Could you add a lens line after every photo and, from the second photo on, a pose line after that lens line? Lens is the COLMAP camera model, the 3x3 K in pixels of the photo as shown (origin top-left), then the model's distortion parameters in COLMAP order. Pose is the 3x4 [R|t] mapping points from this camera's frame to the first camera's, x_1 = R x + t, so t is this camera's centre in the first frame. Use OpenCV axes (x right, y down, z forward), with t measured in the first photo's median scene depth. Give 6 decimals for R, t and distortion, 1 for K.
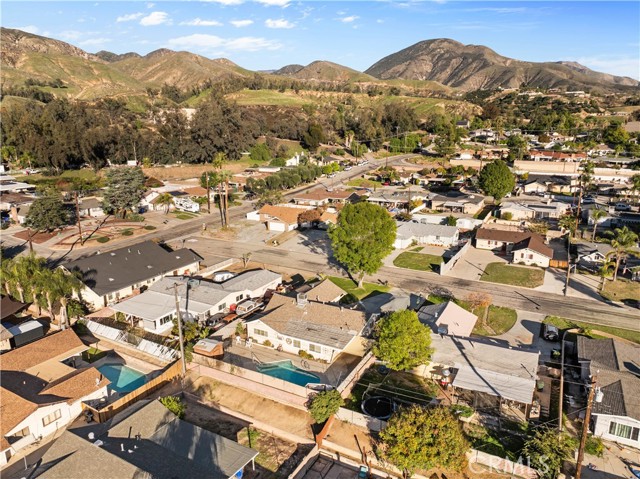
lens RADIAL K [[437.8, 0, 320.0], [0, 437.8, 239.5], [0, 0, 1]] dist [-0.039156, 0.005338]
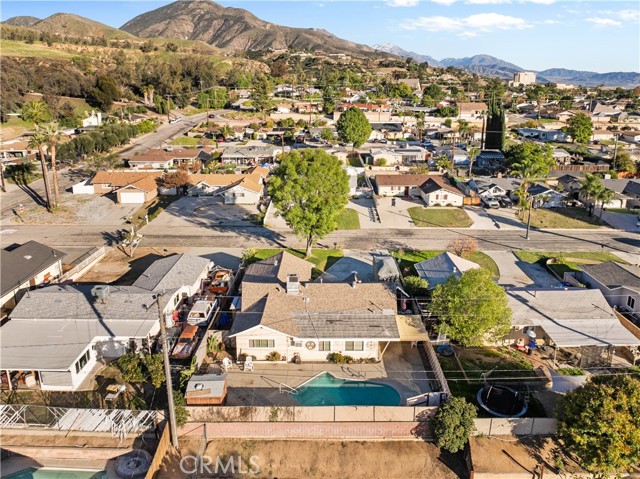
lens RADIAL K [[453.6, 0, 319.1], [0, 453.6, 193.5], [0, 0, 1]] dist [-0.051136, 0.027431]
pose [[0.882521, -0.102200, 0.459034, -0.190743], [0.112658, 0.993623, 0.004629, -0.004460], [-0.456580, 0.047629, 0.888407, 0.182220]]
